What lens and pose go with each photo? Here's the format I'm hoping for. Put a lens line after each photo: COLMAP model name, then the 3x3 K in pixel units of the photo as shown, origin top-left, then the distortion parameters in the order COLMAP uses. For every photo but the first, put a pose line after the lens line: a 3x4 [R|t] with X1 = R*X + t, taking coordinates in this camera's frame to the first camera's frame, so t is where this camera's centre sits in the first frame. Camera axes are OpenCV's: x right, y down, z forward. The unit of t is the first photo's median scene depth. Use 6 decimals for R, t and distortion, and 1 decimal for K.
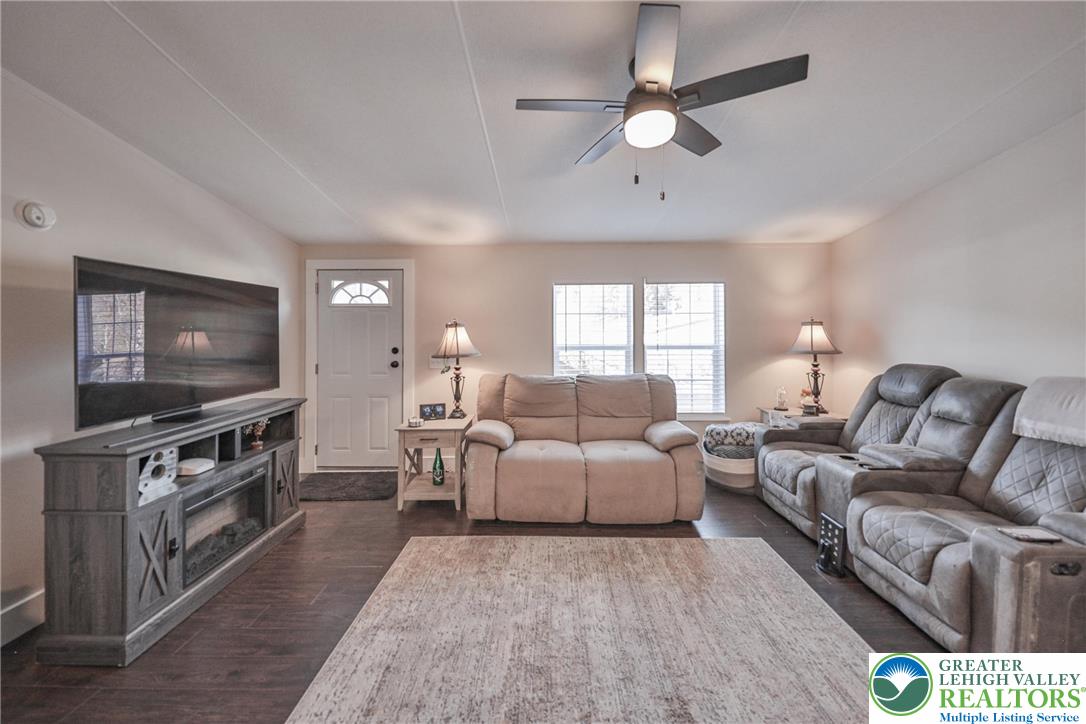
lens RADIAL K [[353.7, 0, 546.0], [0, 353.7, 324.7], [0, 0, 1]] dist [0.000055, -0.003701]
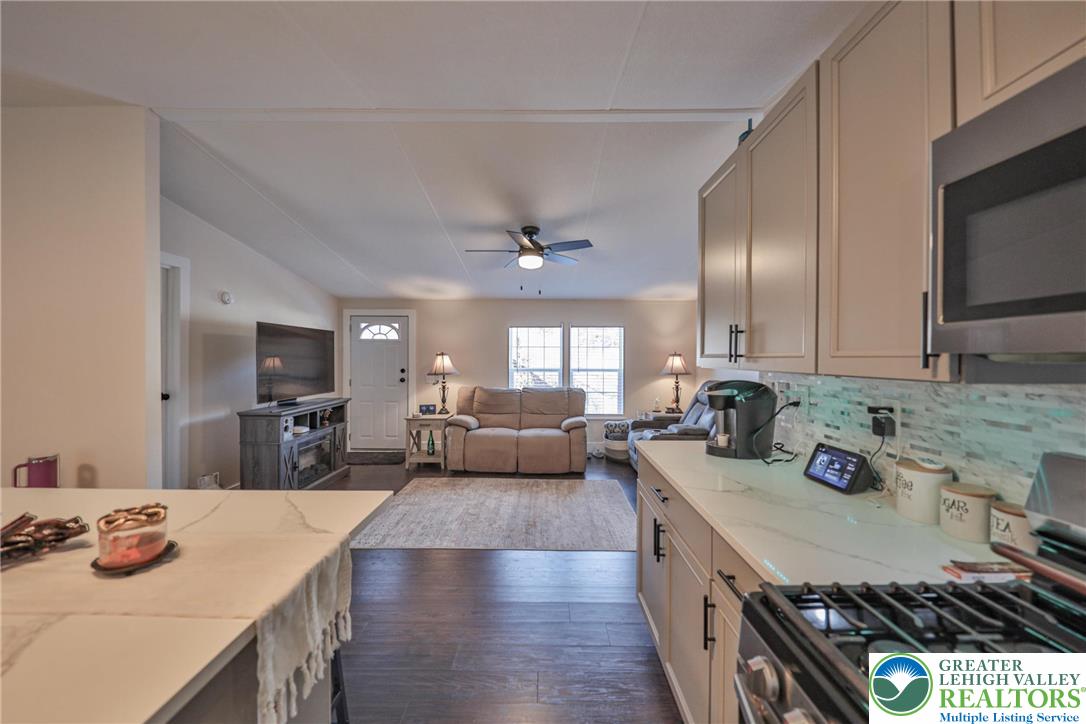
lens RADIAL K [[393.9, 0, 553.3], [0, 393.9, 356.1], [0, 0, 1]] dist [0.001875, -0.005799]
pose [[0.999907, 0.008103, -0.010947, 0.269604], [-0.007964, 0.999887, 0.012725, -0.017503], [0.011049, -0.012637, 0.999859, -0.782318]]
